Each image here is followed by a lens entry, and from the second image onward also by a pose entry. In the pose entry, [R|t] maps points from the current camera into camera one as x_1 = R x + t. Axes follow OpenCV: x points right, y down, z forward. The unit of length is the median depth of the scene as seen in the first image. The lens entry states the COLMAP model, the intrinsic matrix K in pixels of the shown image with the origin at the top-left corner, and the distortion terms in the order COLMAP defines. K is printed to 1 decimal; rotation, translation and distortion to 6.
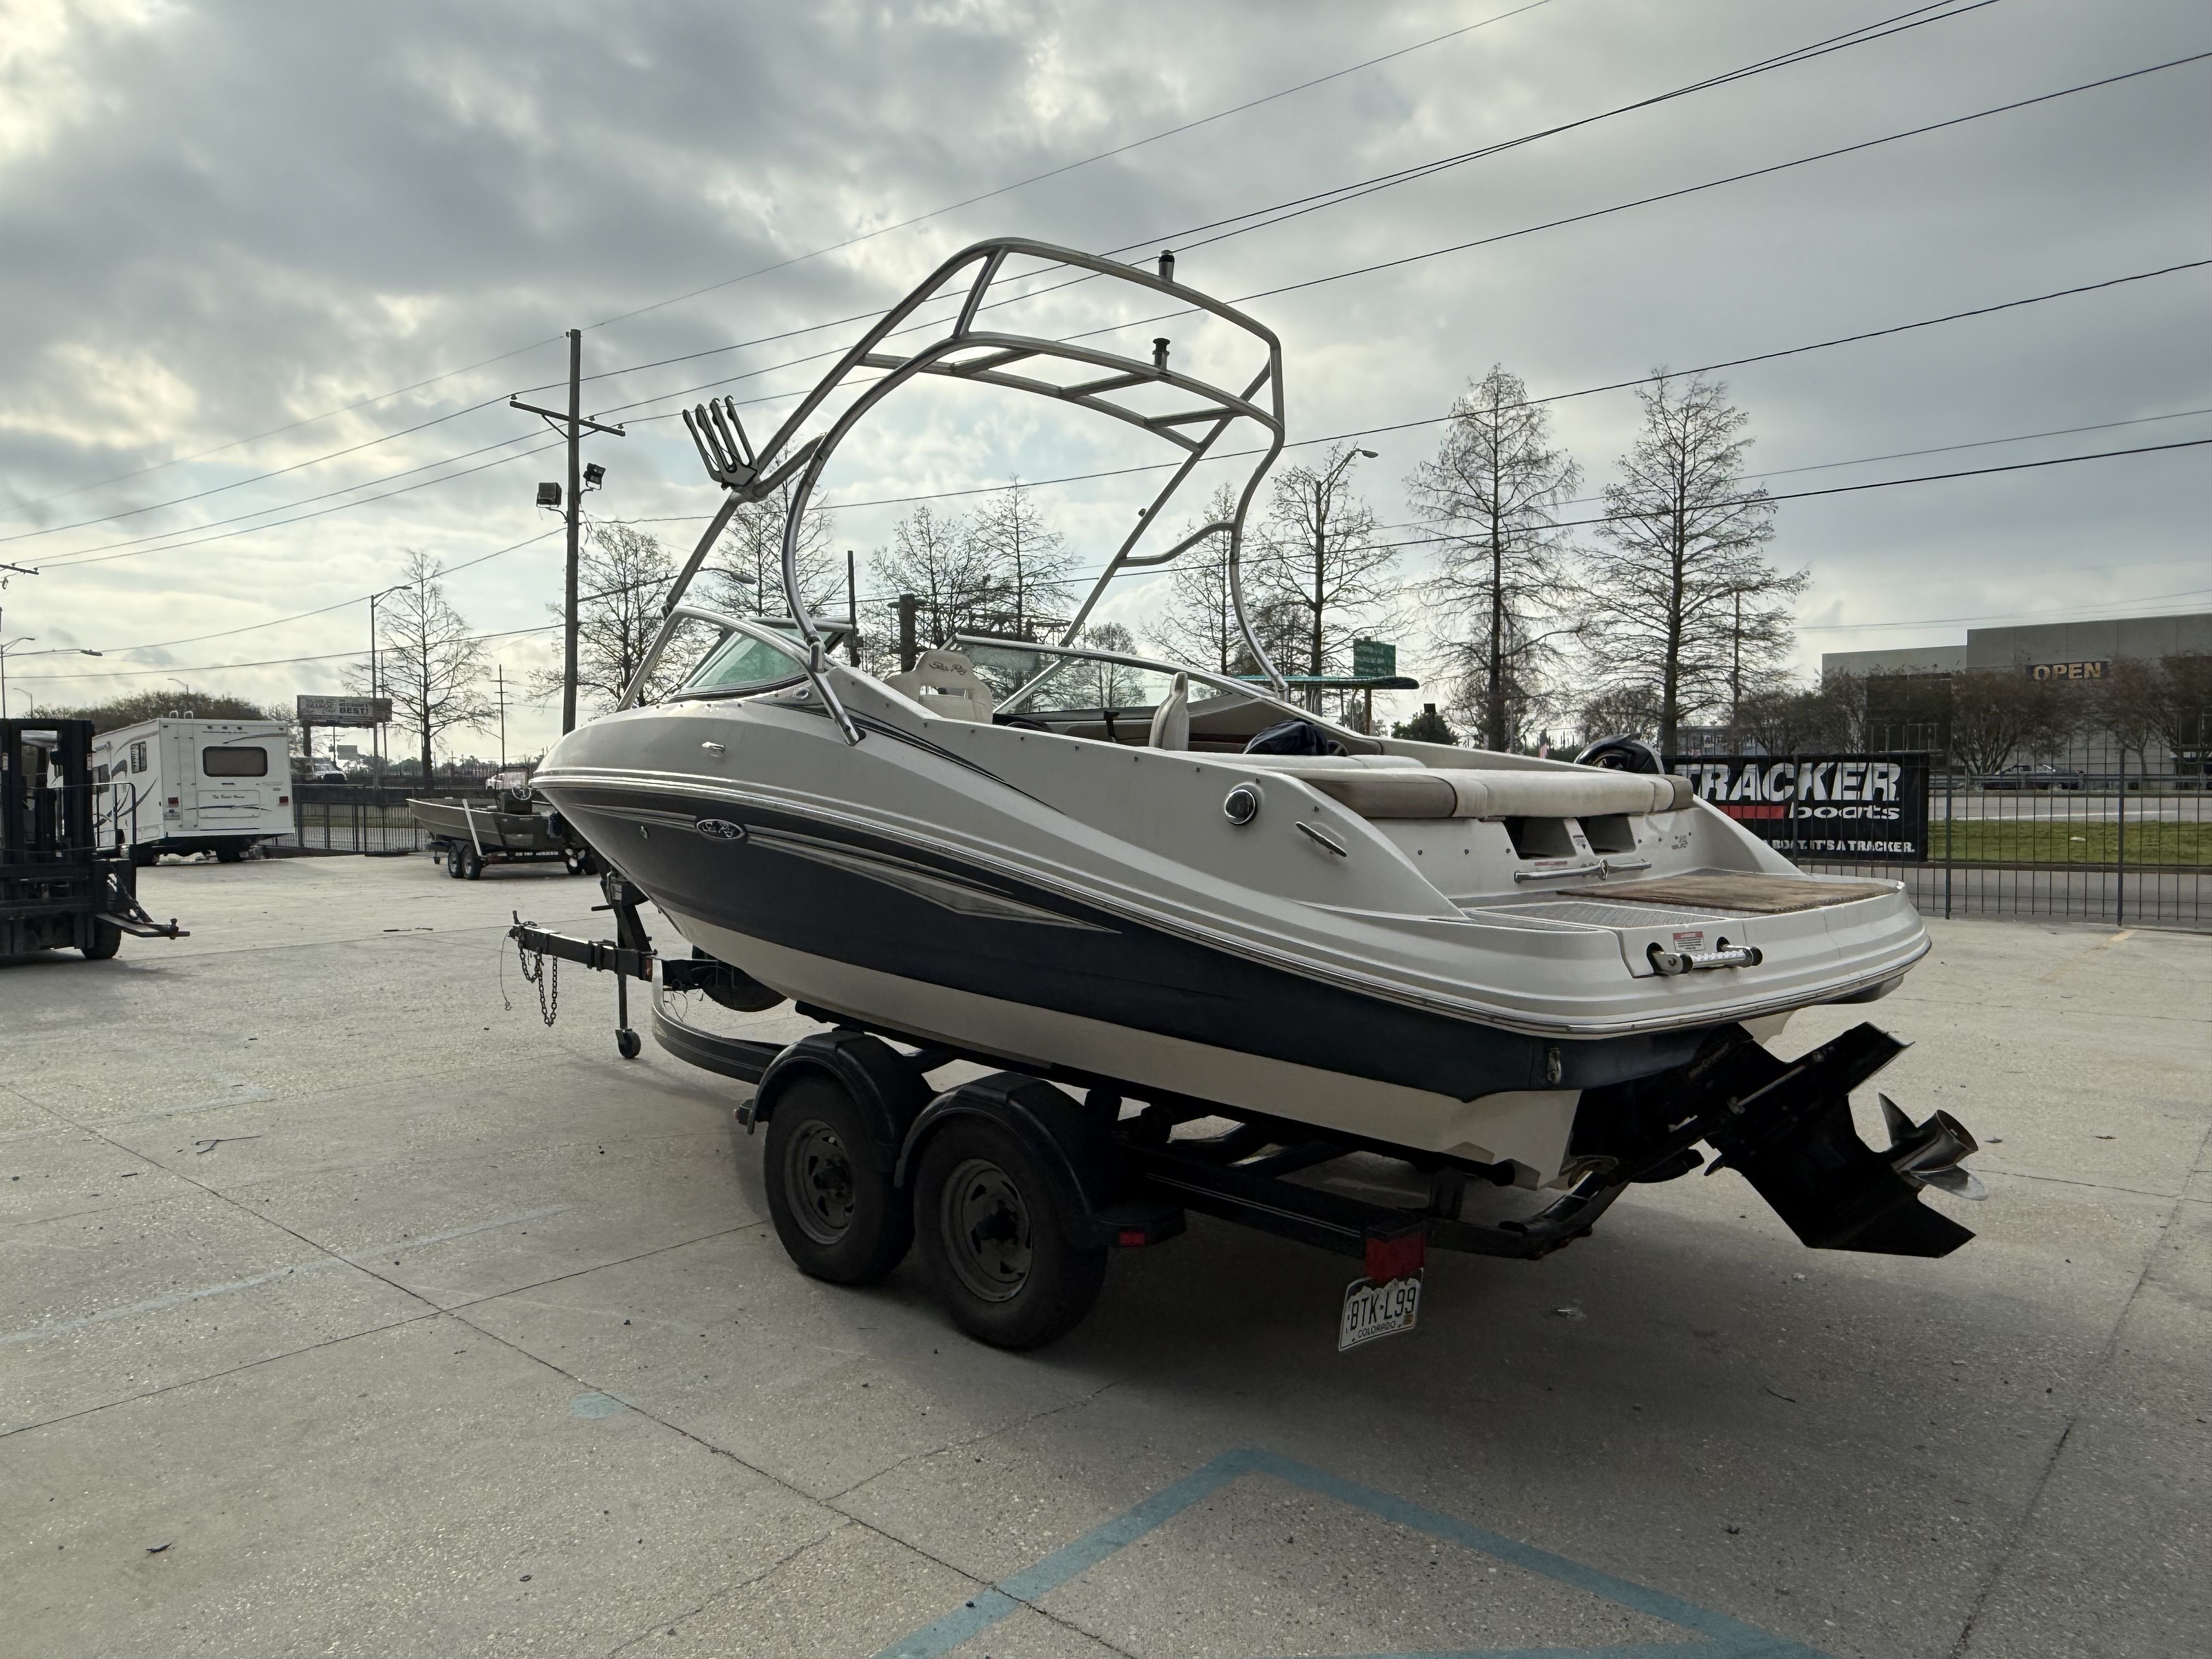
lens RADIAL K [[1496.0, 0, 1118.9], [0, 1496.0, 855.7], [0, 0, 1]] dist [-0.000418, -0.018728]
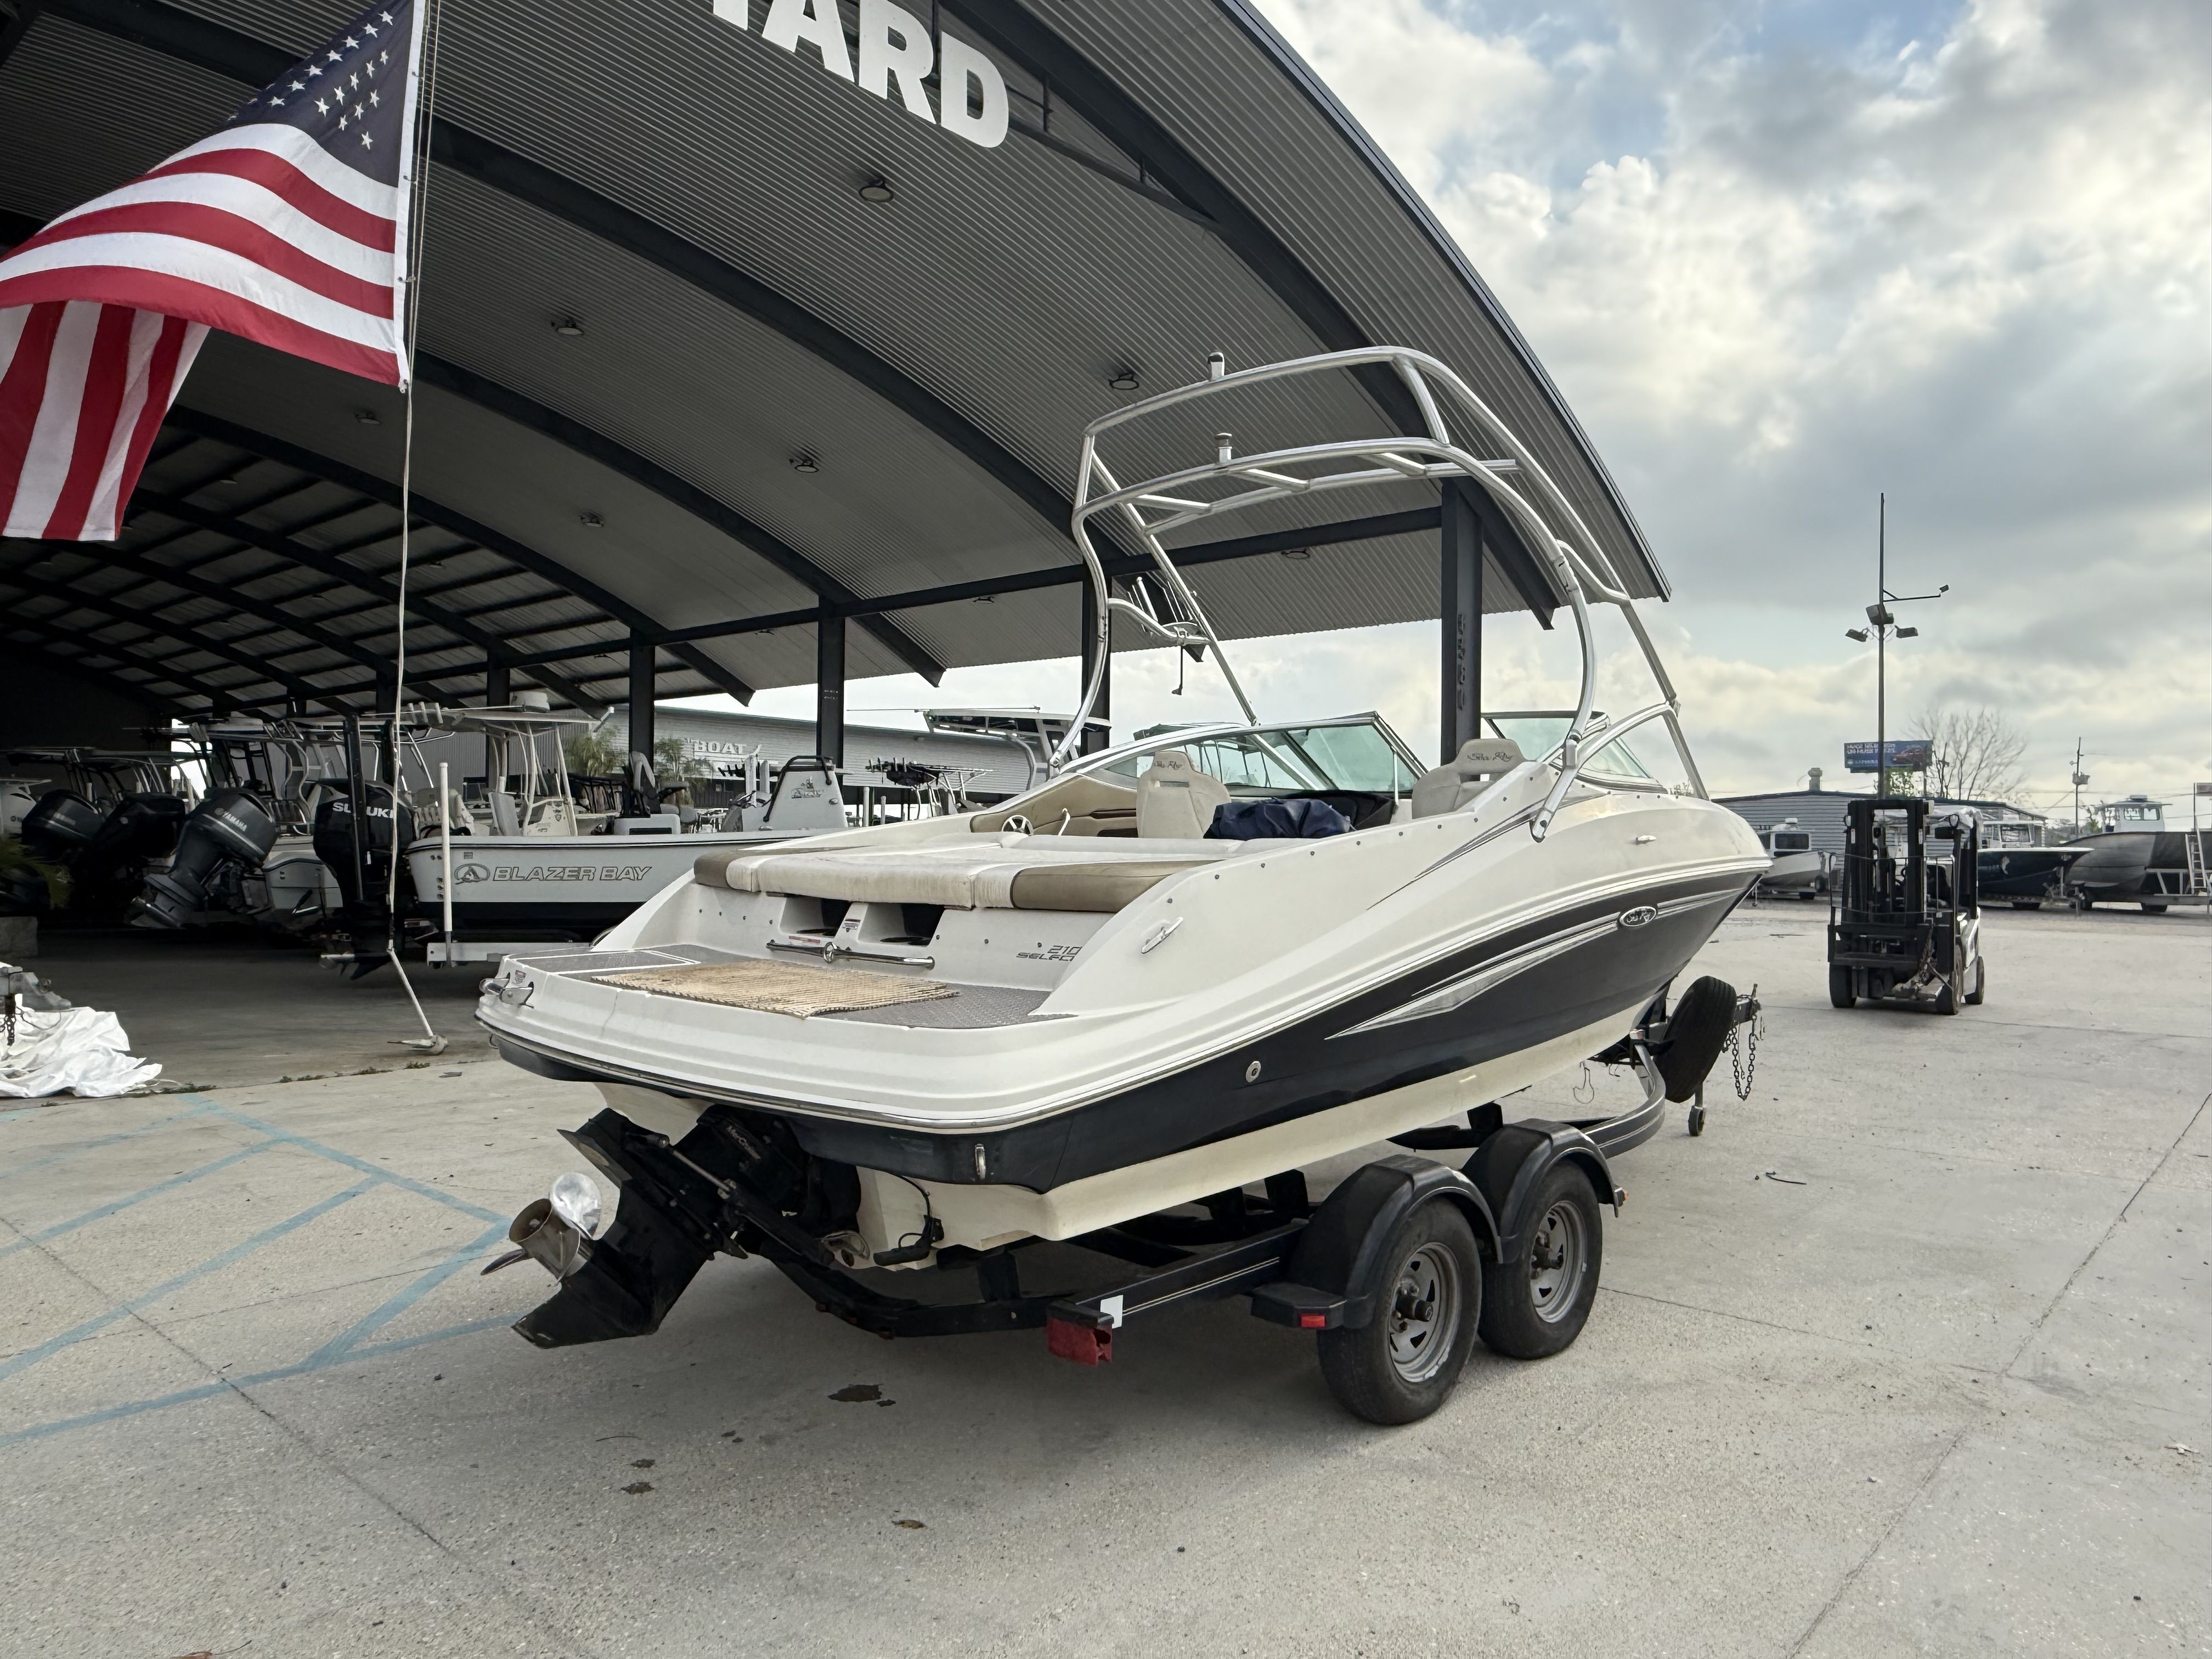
lens RADIAL K [[1500.9, 0, 1106.0], [0, 1500.9, 829.5], [0, 0, 1]] dist [0.000828, -0.003929]
pose [[0.015907, 0.000324, -0.999873, 0.140490], [-0.065555, 0.997849, -0.000720, -0.008981], [0.997722, 0.065559, 0.015894, 0.121002]]
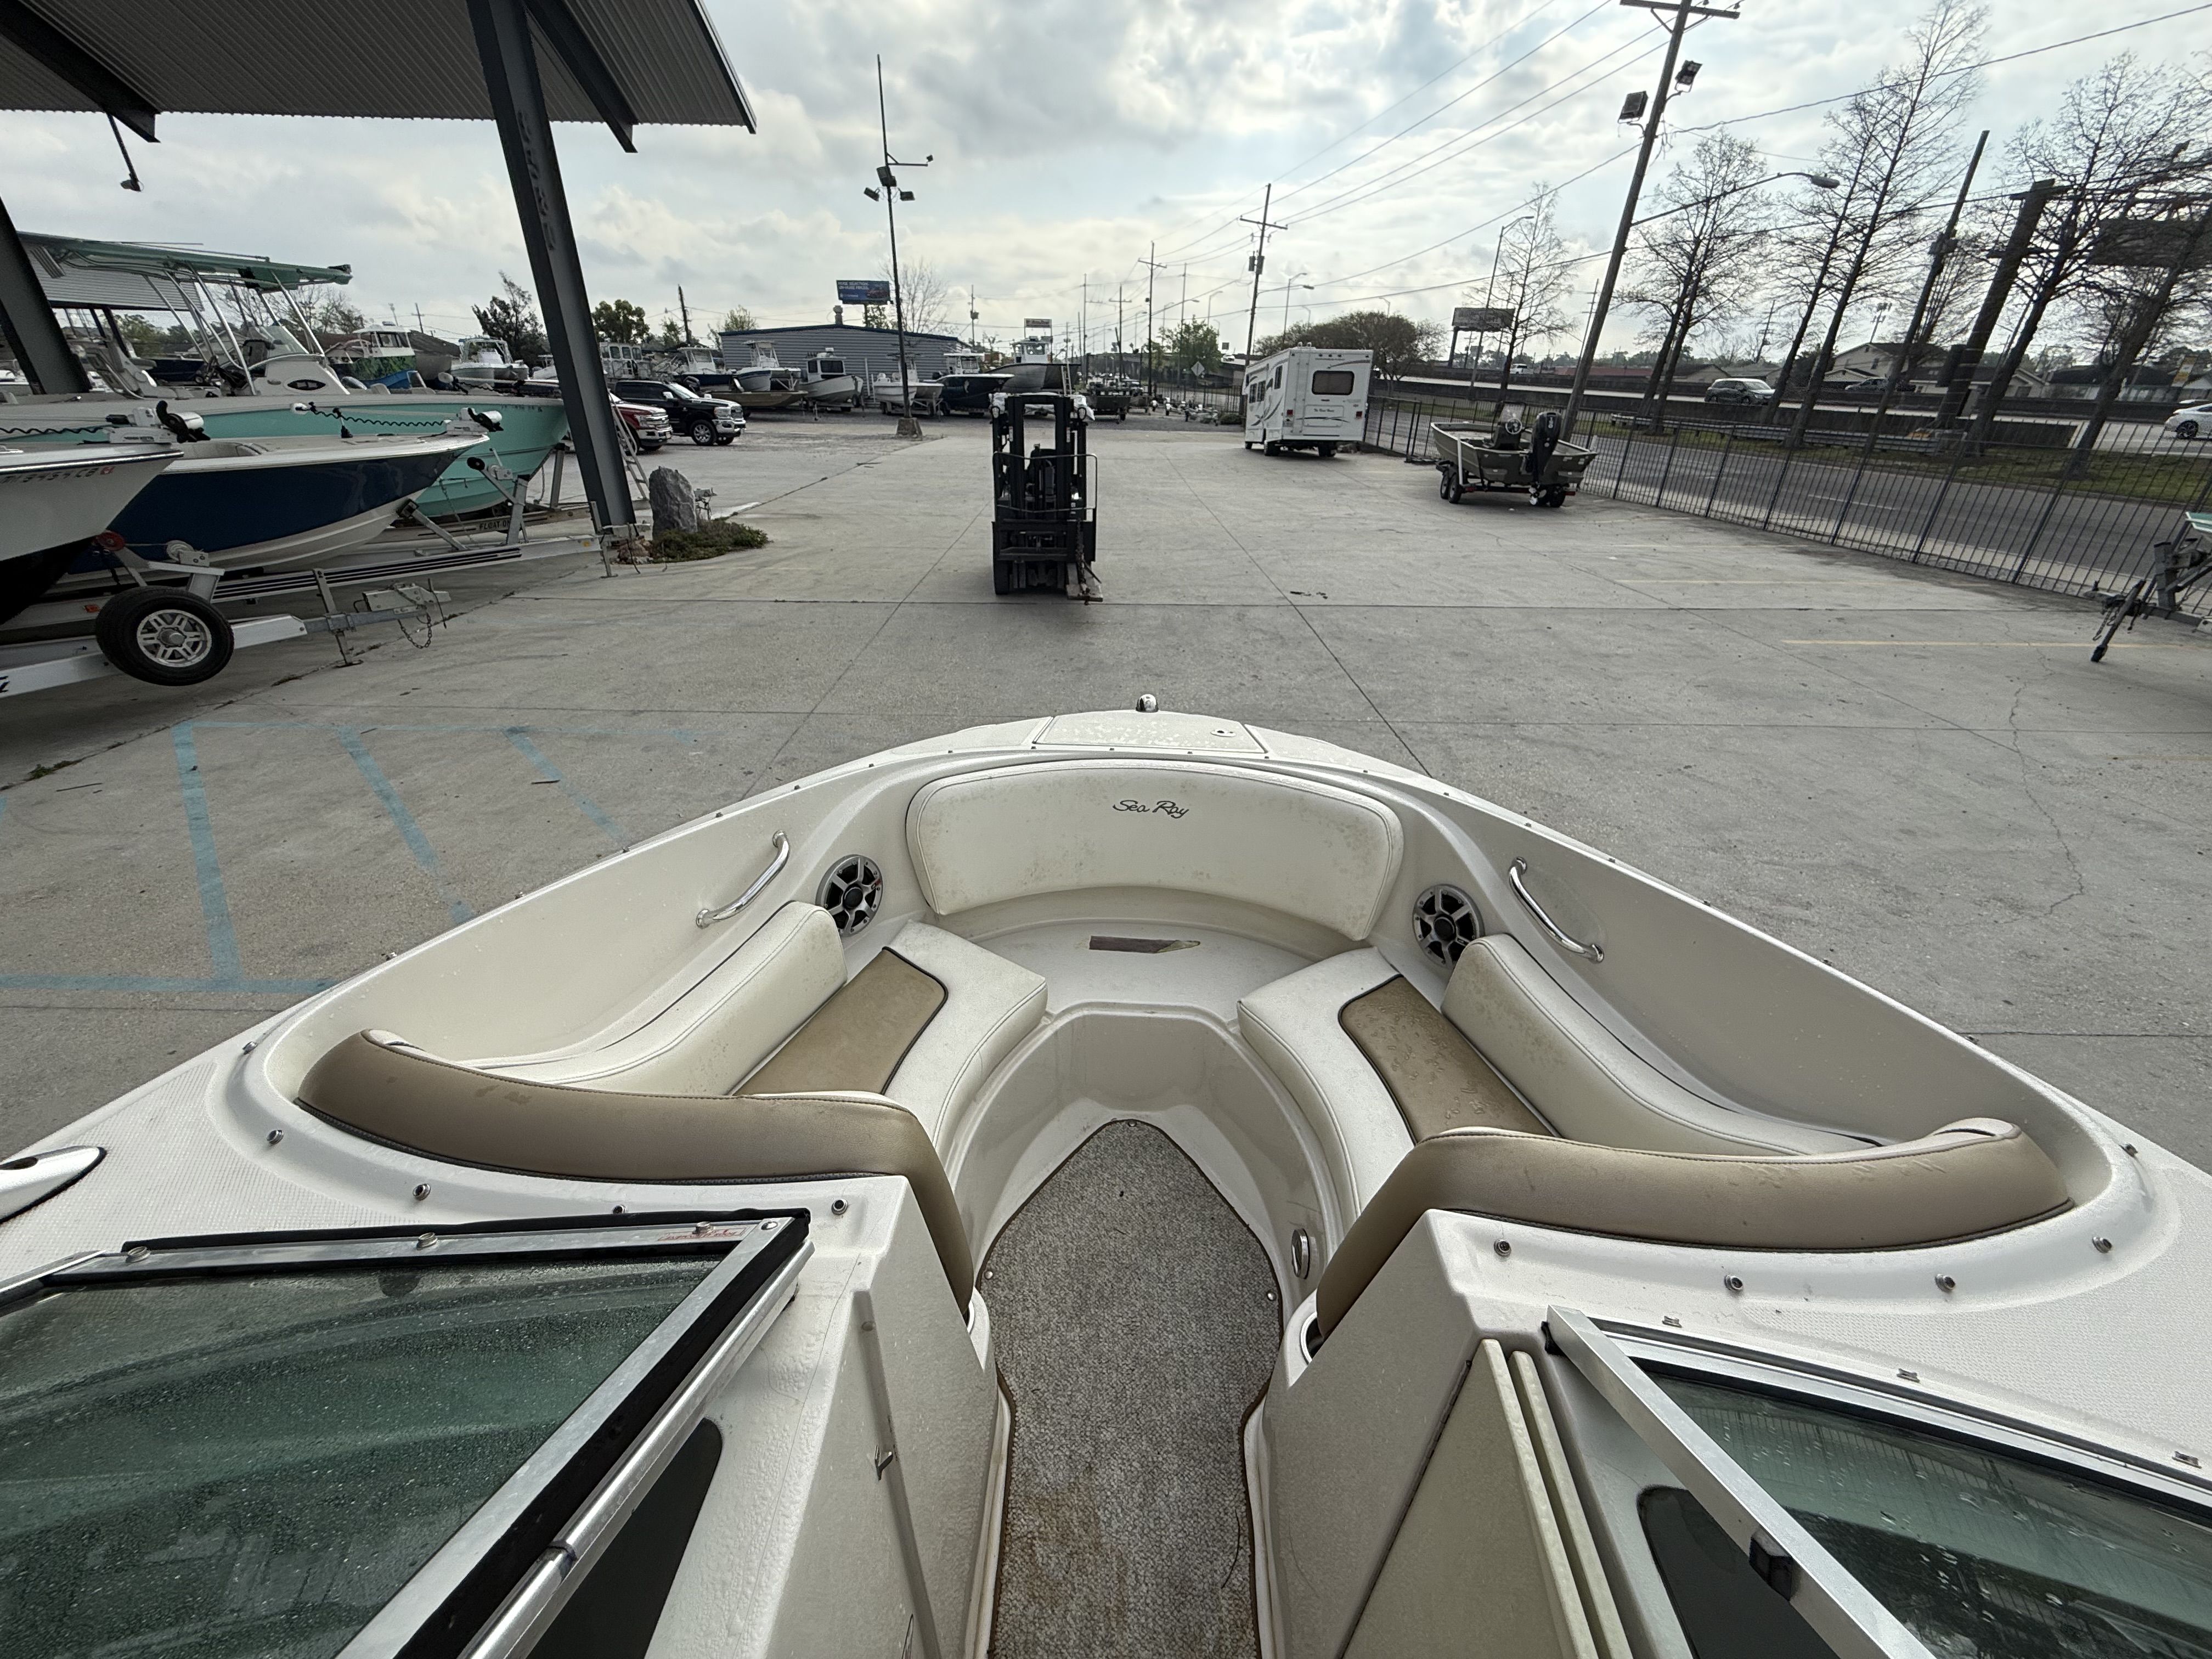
lens RADIAL K [[892.4, 0, 1100.9], [0, 892.4, 826.9], [0, 0, 1]] dist [0.016254, -0.003348]
pose [[0.666650, 0.359886, -0.652733, -0.026783], [-0.061046, 0.899135, 0.433393, -0.030600], [0.742867, -0.249075, 0.621378, 0.159613]]
